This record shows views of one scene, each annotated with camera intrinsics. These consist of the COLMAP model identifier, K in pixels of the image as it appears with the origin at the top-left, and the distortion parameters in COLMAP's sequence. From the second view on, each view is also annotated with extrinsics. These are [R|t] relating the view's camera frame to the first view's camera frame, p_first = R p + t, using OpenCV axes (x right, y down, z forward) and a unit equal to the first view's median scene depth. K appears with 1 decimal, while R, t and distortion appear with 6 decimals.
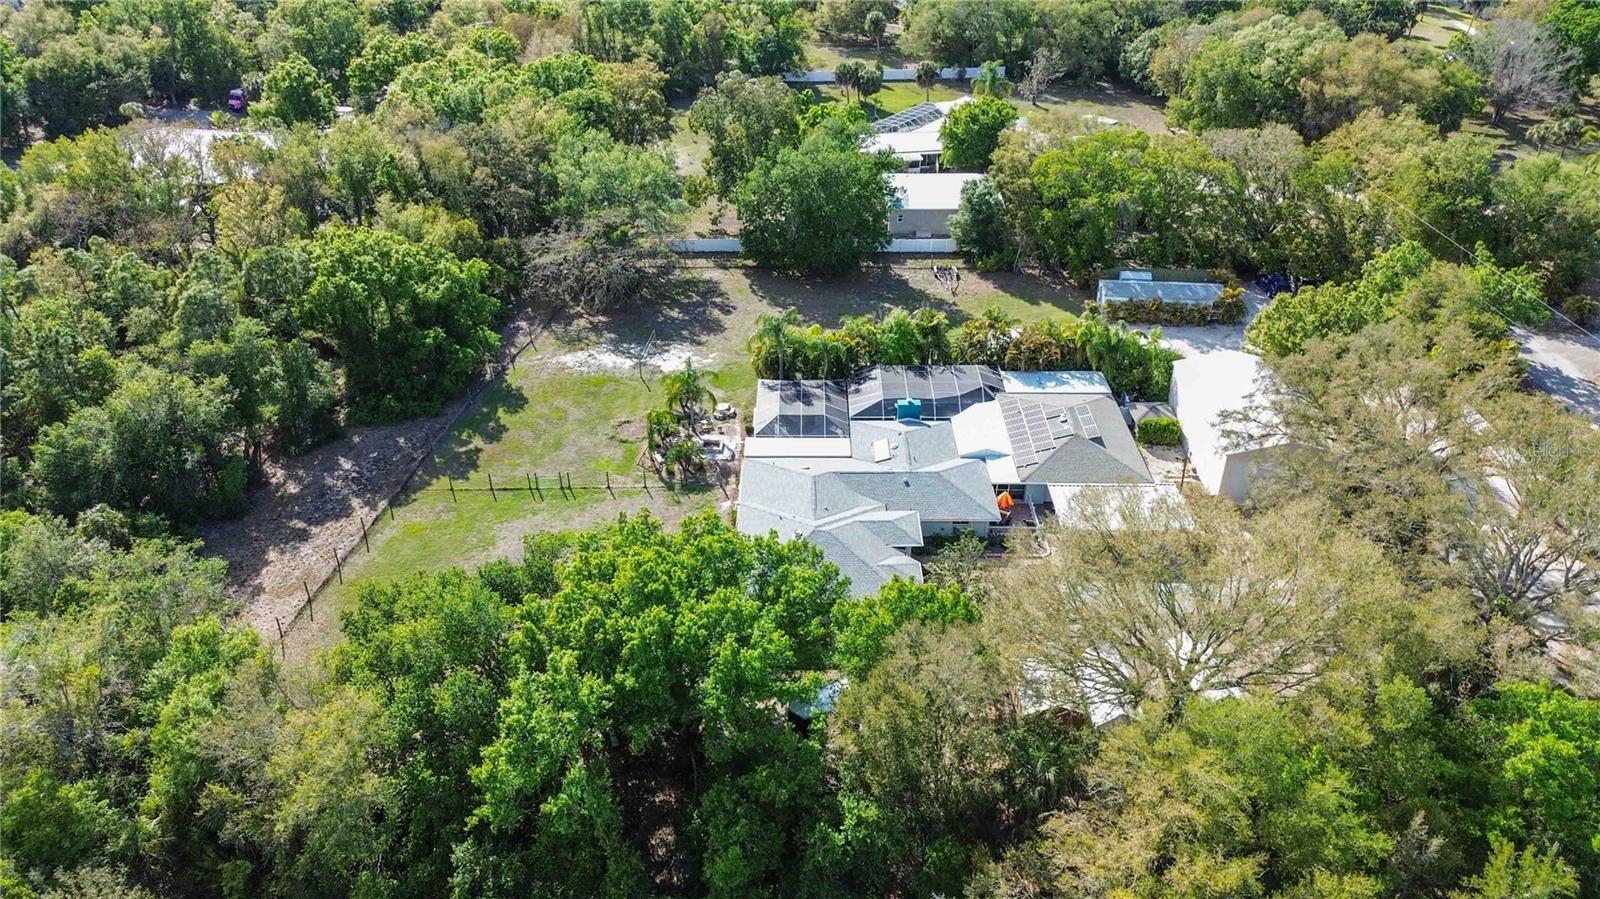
lens RADIAL K [[1108.8, 0, 794.4], [0, 1108.8, 457.0], [0, 0, 1]] dist [0.087733, -0.102683]
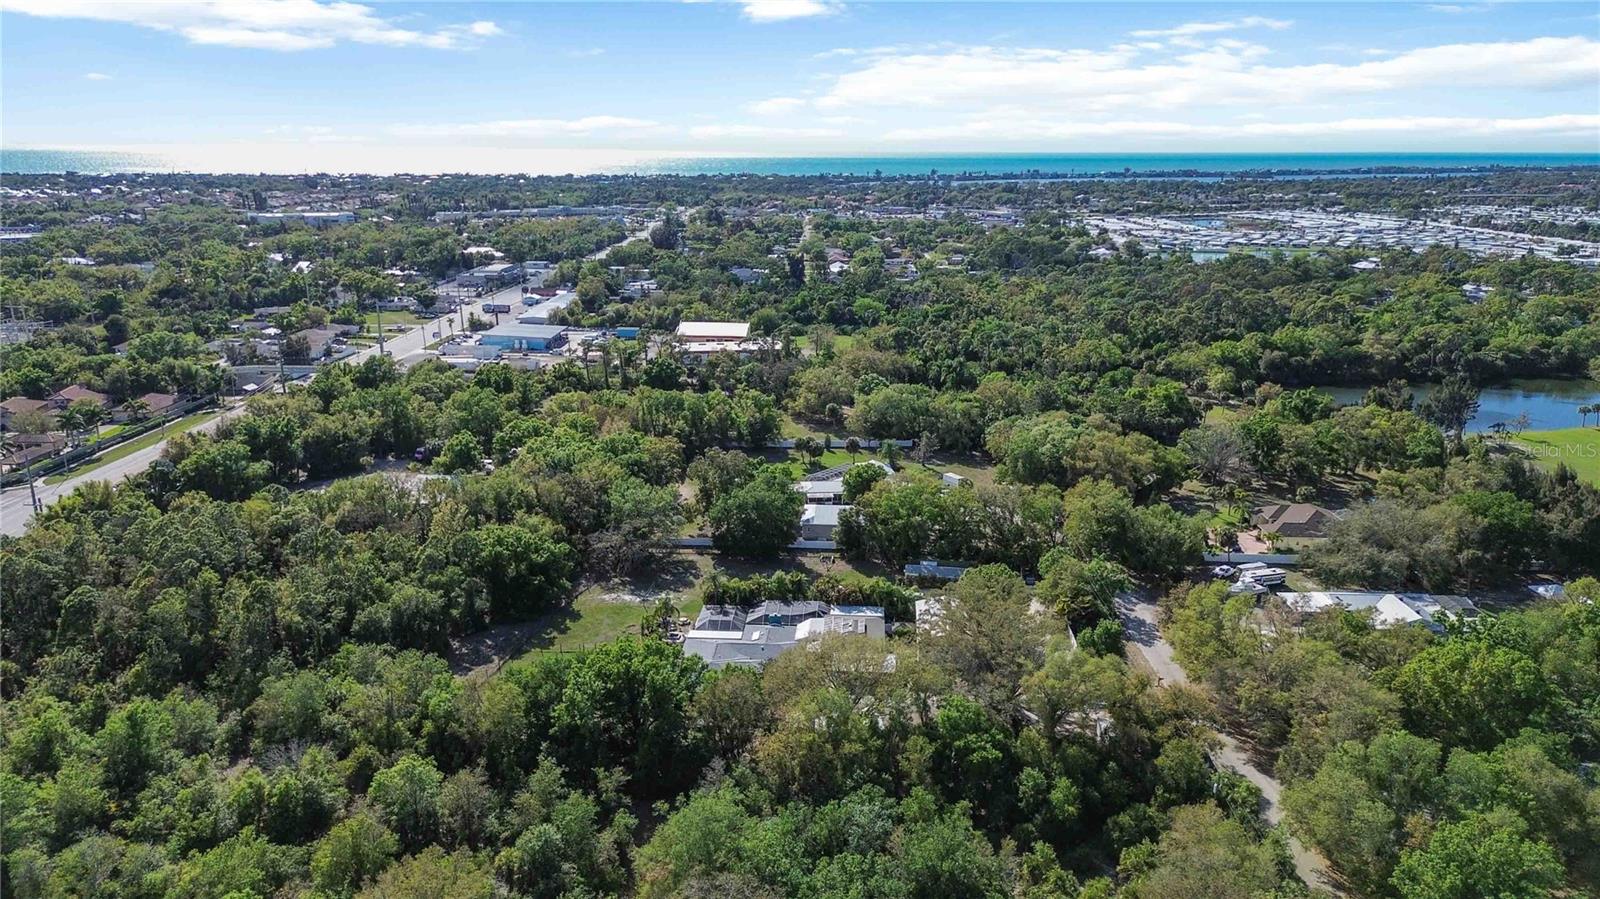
lens RADIAL K [[1140.8, 0, 788.1], [0, 1140.8, 446.5], [0, 0, 1]] dist [0.039703, -0.001046]
pose [[0.997734, 0.017774, -0.064898, 0.186453], [-0.036408, 0.953707, -0.298525, 0.197747], [0.056587, 0.300211, 0.952193, -0.744075]]
